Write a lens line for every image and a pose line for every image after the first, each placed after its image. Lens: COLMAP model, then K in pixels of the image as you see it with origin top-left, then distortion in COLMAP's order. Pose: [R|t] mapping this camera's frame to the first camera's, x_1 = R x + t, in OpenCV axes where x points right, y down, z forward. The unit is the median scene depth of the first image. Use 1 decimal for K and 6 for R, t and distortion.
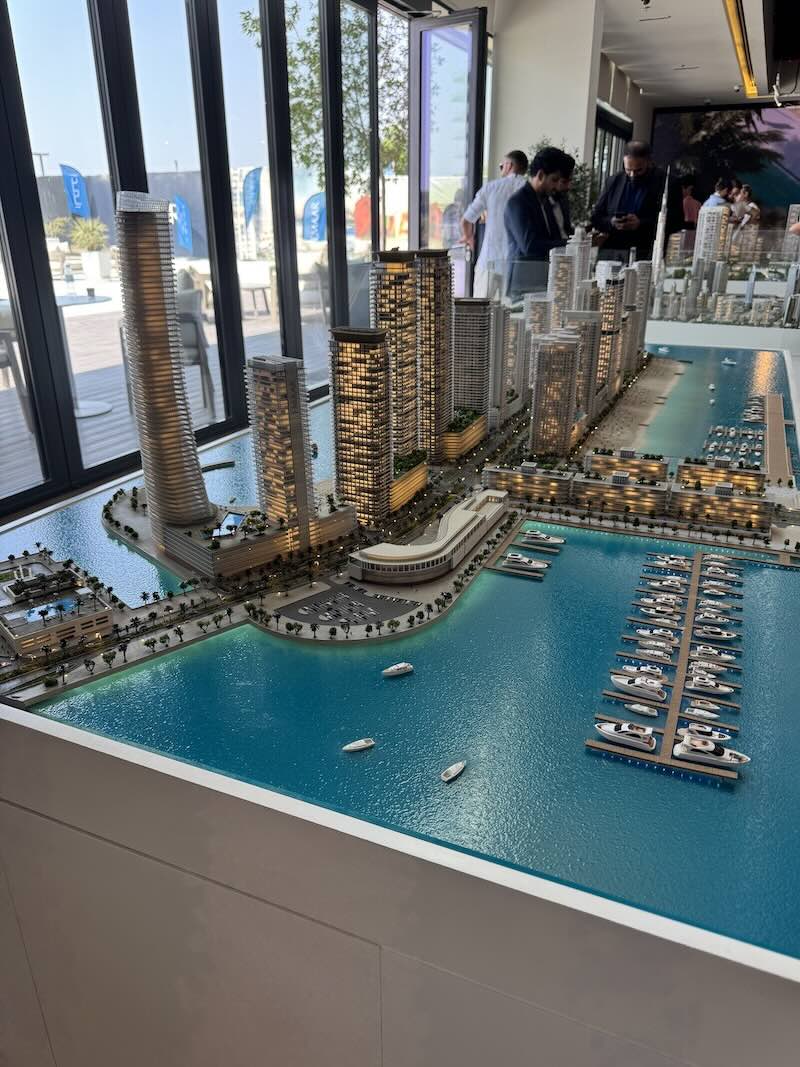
lens RADIAL K [[756.3, 0, 400.8], [0, 756.3, 528.4], [0, 0, 1]] dist [0.134757, -0.224926]
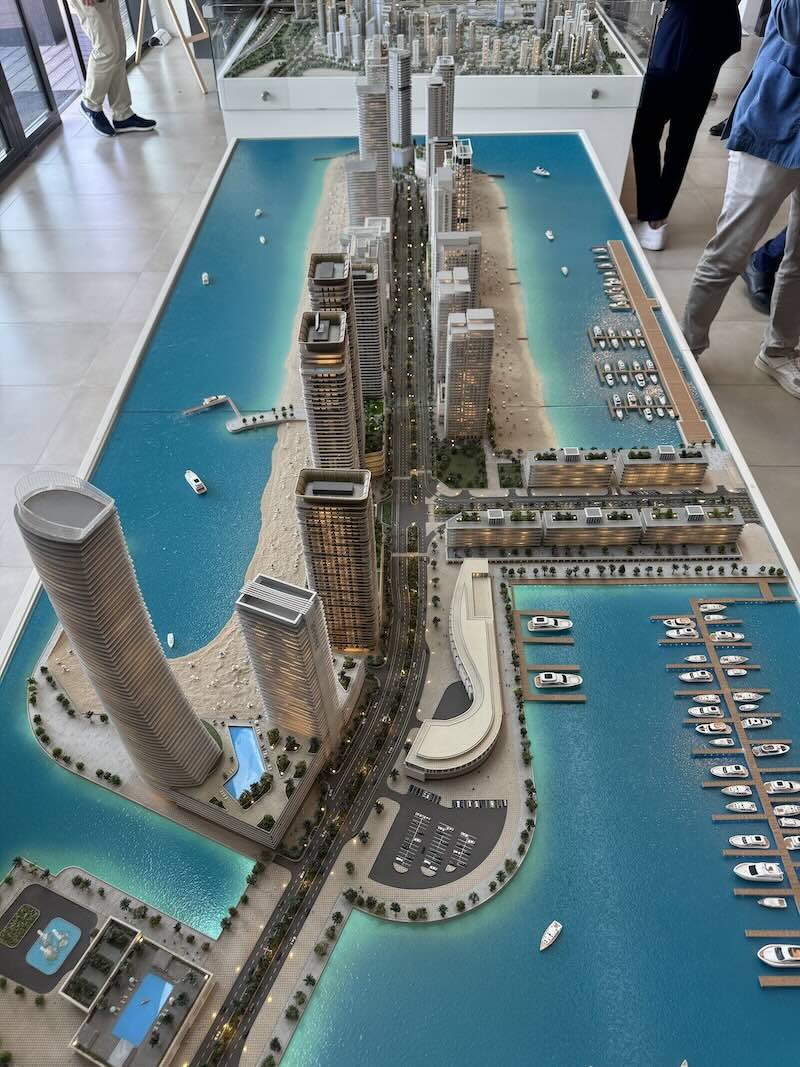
lens RADIAL K [[756.3, 0, 400.8], [0, 756.3, 528.4], [0, 0, 1]] dist [0.134757, -0.224926]
pose [[0.914193, -0.293007, 0.279995, -0.230011], [0.157481, 0.893407, 0.420742, -0.553156], [-0.373430, -0.340546, 0.862890, 0.293297]]
